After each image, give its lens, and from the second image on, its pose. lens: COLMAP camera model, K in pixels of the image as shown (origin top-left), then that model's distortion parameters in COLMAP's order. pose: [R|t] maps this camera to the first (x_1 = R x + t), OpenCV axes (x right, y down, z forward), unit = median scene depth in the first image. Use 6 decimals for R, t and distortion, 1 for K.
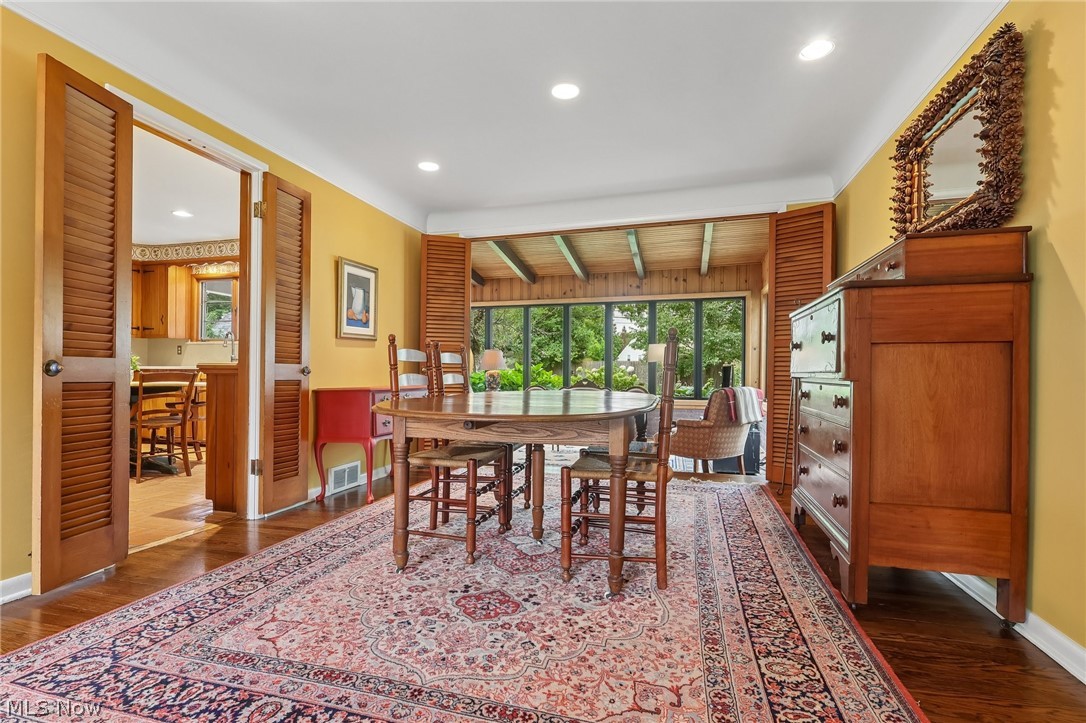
lens RADIAL K [[520.7, 0, 529.5], [0, 520.7, 375.2], [0, 0, 1]] dist [-0.000512, -0.000177]
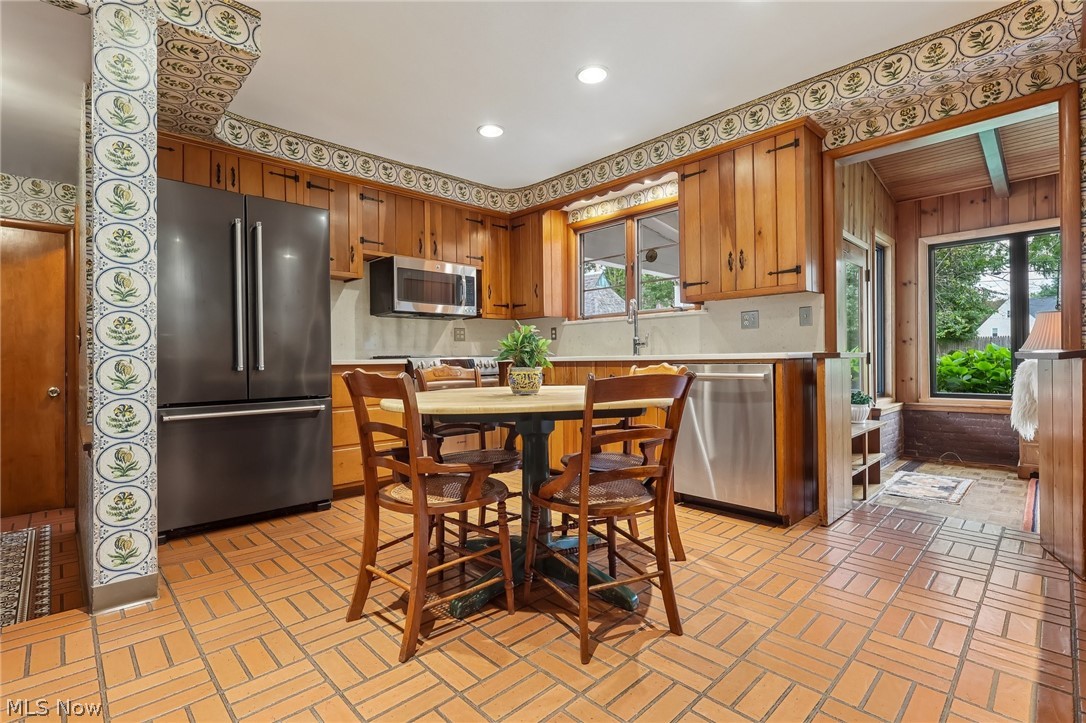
lens RADIAL K [[503.3, 0, 538.4], [0, 503.3, 359.4], [0, 0, 1]] dist [0.000526, 0.000280]
pose [[0.868159, -0.017739, -0.495970, -0.367383], [0.016915, 0.999838, -0.006151, -0.009646], [0.495999, -0.003049, 0.868318, 0.410977]]
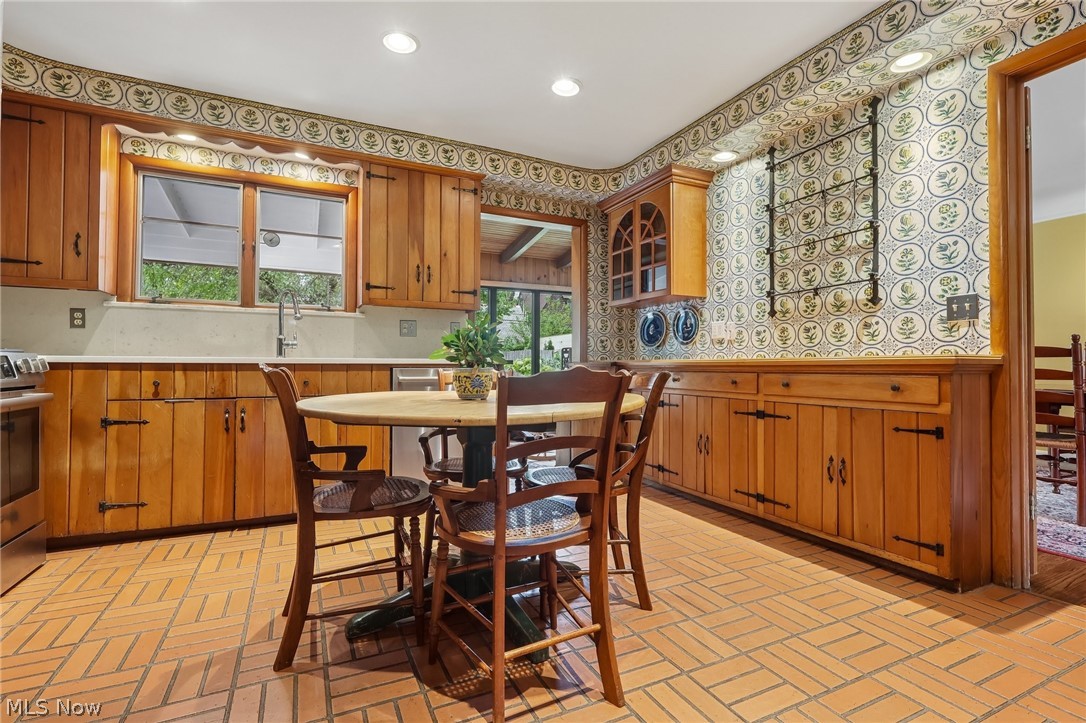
lens RADIAL K [[503.3, 0, 538.4], [0, 503.3, 359.4], [0, 0, 1]] dist [0.000526, 0.000280]
pose [[0.744595, 0.005239, 0.667496, -0.701101], [0.004705, 0.999903, -0.013097, -0.007019], [-0.667500, 0.012893, 0.744499, 0.452984]]
